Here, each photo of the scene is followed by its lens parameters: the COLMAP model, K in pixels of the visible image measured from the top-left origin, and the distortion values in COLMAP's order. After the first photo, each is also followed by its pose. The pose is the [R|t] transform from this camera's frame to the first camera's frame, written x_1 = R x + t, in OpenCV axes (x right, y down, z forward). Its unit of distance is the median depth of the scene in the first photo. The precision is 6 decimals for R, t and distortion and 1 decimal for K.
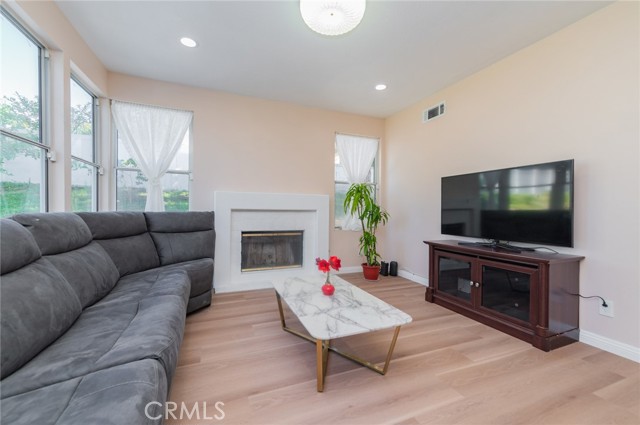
lens RADIAL K [[261.7, 0, 308.4], [0, 261.7, 209.6], [0, 0, 1]] dist [0.010846, -0.001751]
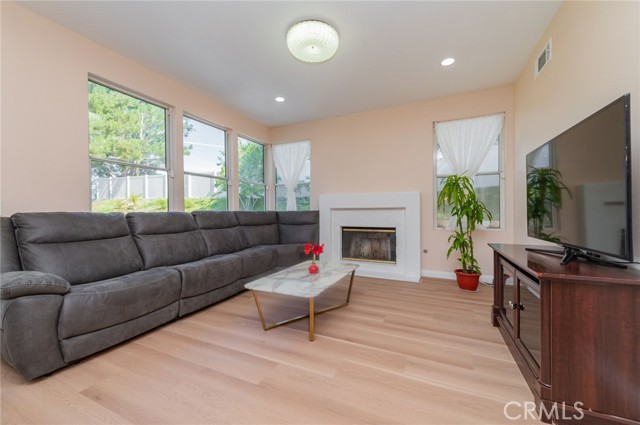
lens RADIAL K [[261.7, 0, 325.4], [0, 261.7, 208.8], [0, 0, 1]] dist [0.010846, -0.001751]
pose [[0.682495, -0.022052, -0.730558, 0.632160], [0.009285, 0.999726, -0.021503, 0.028938], [0.730831, 0.007892, 0.682512, 0.121423]]
